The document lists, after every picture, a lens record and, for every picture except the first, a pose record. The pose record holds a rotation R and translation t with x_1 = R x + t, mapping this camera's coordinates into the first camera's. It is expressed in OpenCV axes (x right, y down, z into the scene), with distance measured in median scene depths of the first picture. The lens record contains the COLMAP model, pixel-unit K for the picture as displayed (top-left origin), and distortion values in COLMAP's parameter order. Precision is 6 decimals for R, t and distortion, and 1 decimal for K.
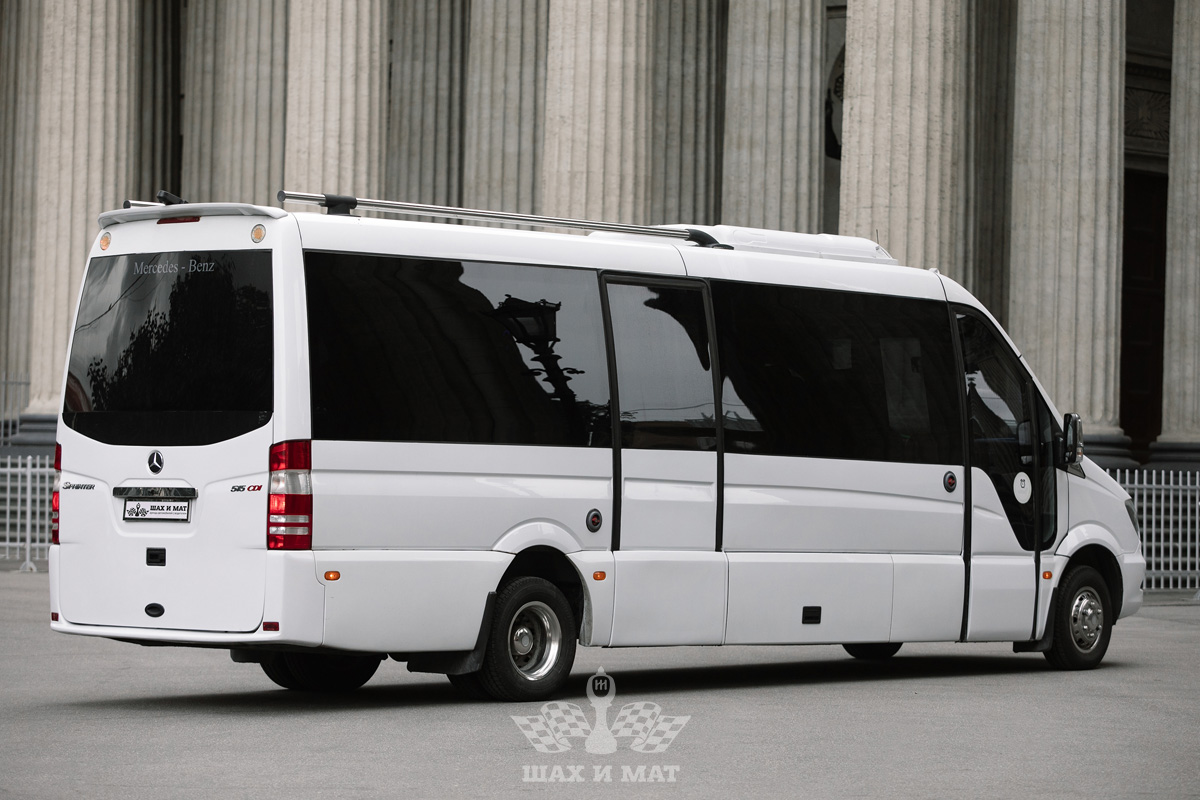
lens RADIAL K [[3770.9, 0, 600.0], [0, 3770.9, 400.0], [0, 0, 1]] dist [-0.039138, 2.979070]
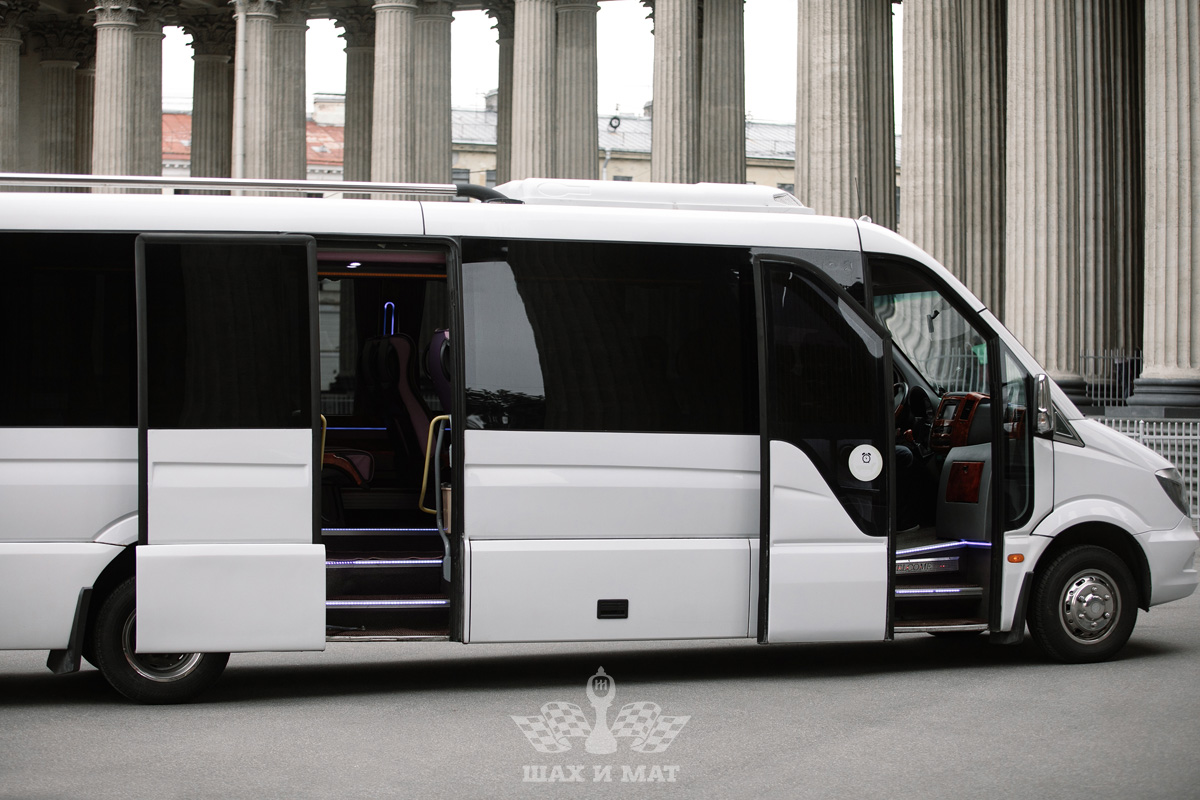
lens RADIAL K [[2389.4, 0, 599.8], [0, 2389.4, 435.8], [0, 0, 1]] dist [-0.312199, 0.340191]
pose [[0.867901, -0.008933, -0.496656, 0.171079], [0.023302, 0.999470, 0.022744, 0.001604], [0.496190, -0.031313, 0.867649, 0.261085]]
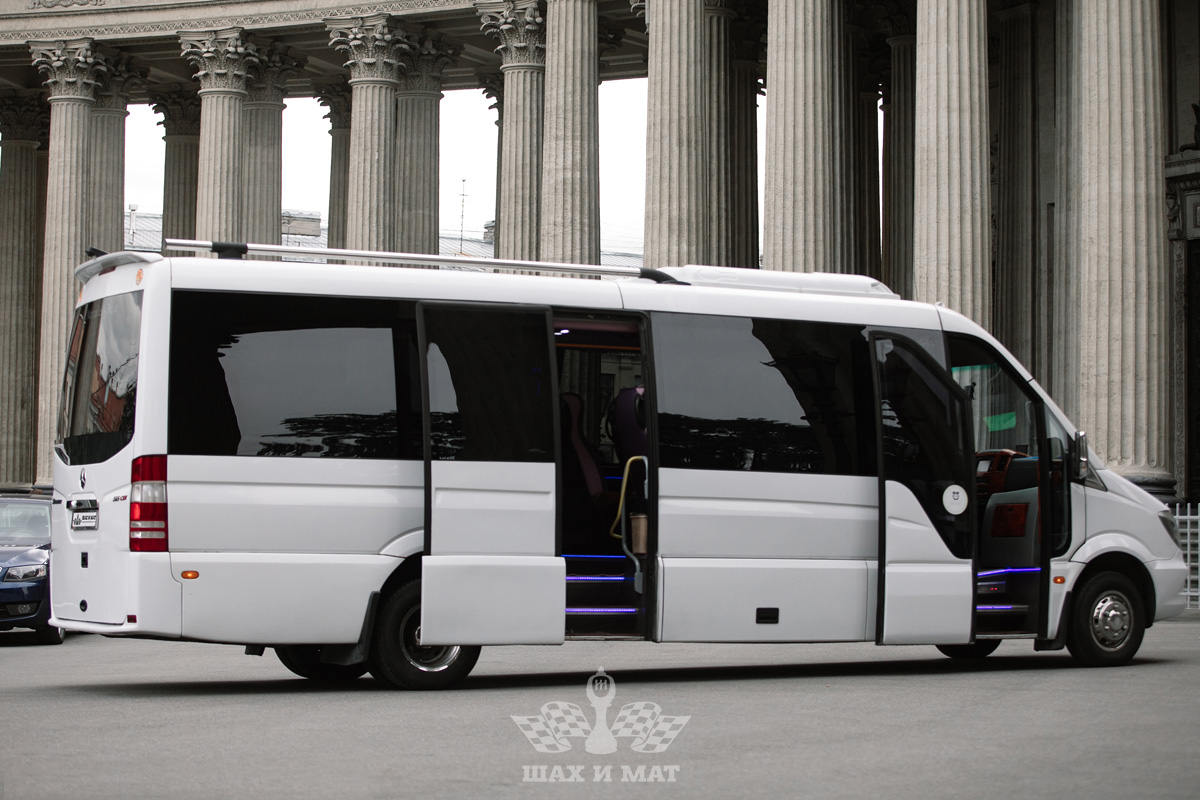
lens RADIAL K [[2614.3, 0, 600.0], [0, 2614.3, 400.0], [0, 0, 1]] dist [-0.303386, 0.148834]
pose [[0.940129, -0.029644, -0.339528, 0.137877], [0.016997, 0.999049, -0.040162, 0.012260], [0.340396, 0.031986, 0.939738, 0.138146]]
